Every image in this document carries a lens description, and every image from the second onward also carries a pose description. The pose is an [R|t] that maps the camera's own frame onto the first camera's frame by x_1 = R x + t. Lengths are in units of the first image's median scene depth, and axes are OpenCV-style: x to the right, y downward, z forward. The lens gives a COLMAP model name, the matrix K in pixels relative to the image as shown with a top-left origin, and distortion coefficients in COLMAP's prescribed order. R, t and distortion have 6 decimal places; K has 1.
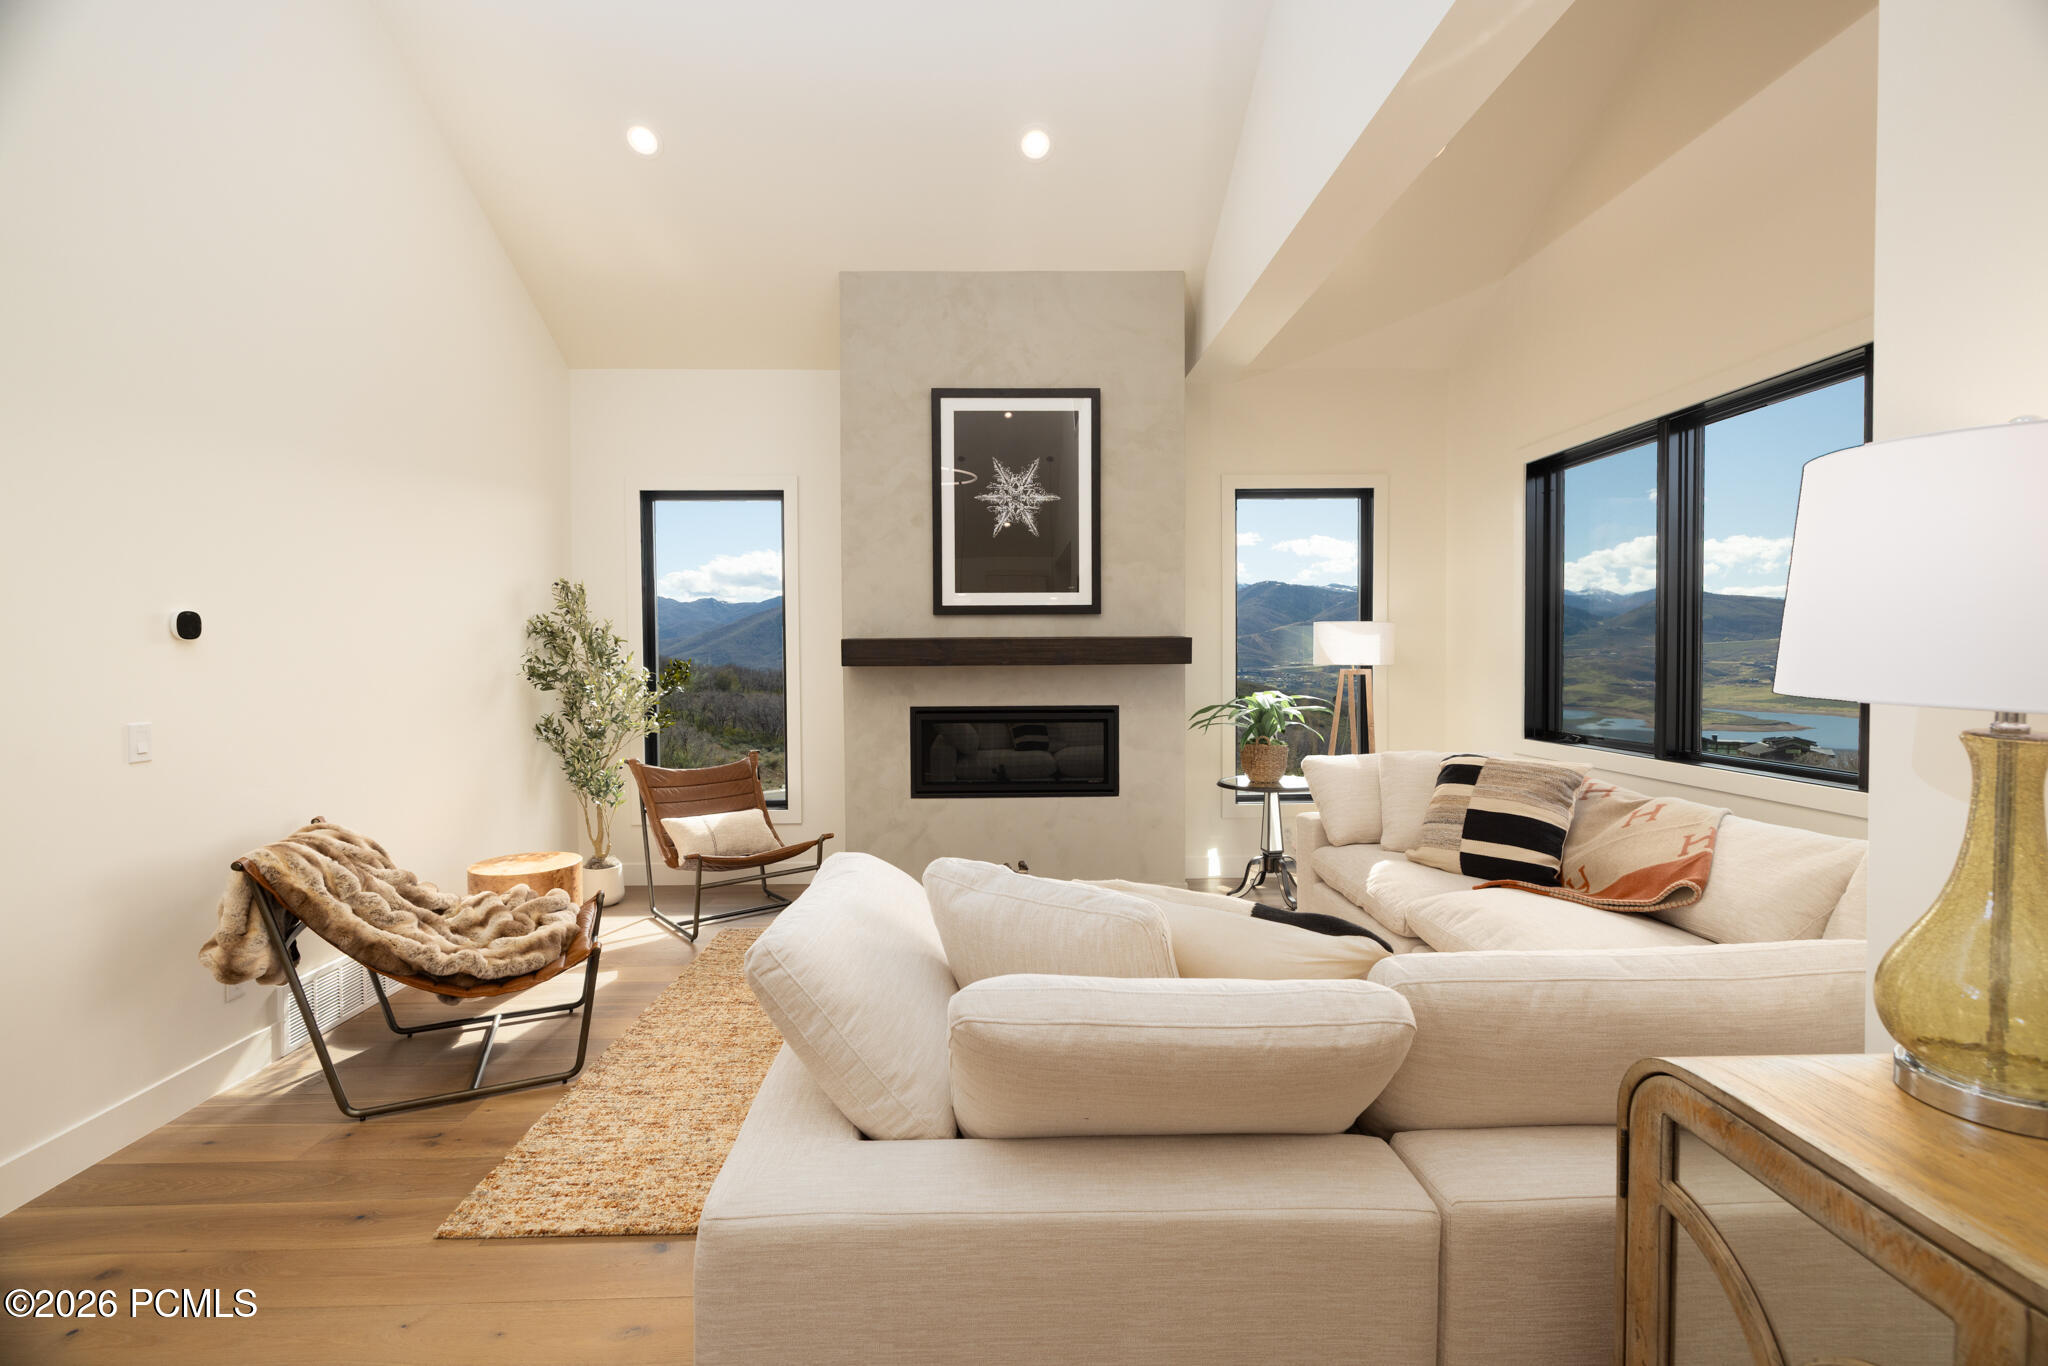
lens RADIAL K [[887.7, 0, 1018.3], [0, 887.7, 670.3], [0, 0, 1]] dist [0.004159, 0.001942]
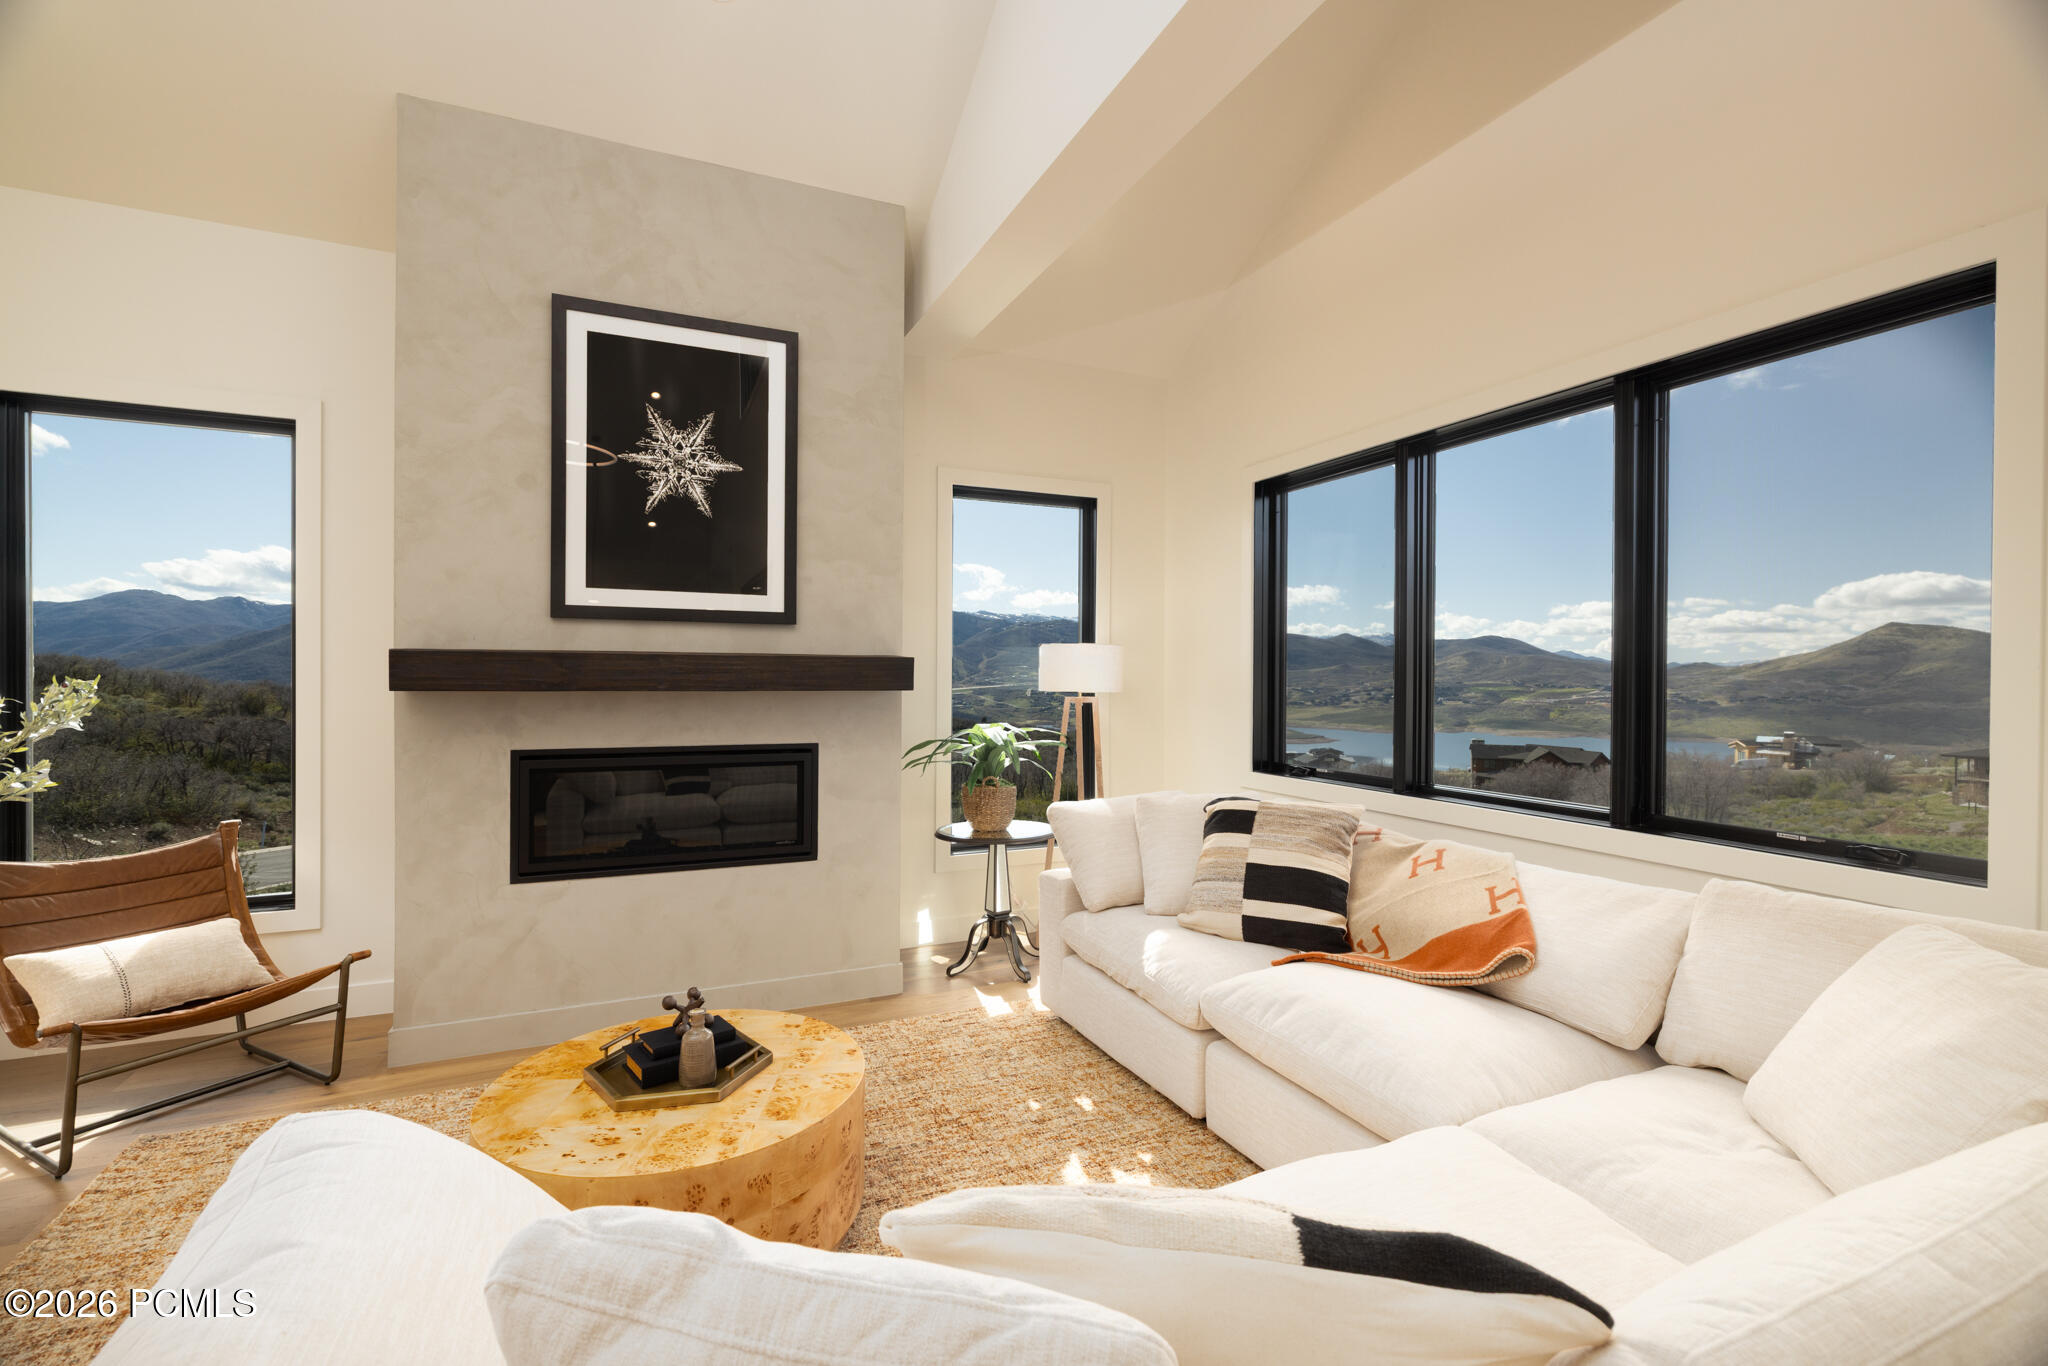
lens RADIAL K [[887.7, 0, 1020.9], [0, 887.7, 679.4], [0, 0, 1]] dist [0.004159, 0.001942]
pose [[0.926058, 0.010653, 0.377230, -0.016567], [-0.005423, 0.999874, -0.014924, -0.005575], [-0.377342, 0.011775, 0.925999, 0.216670]]
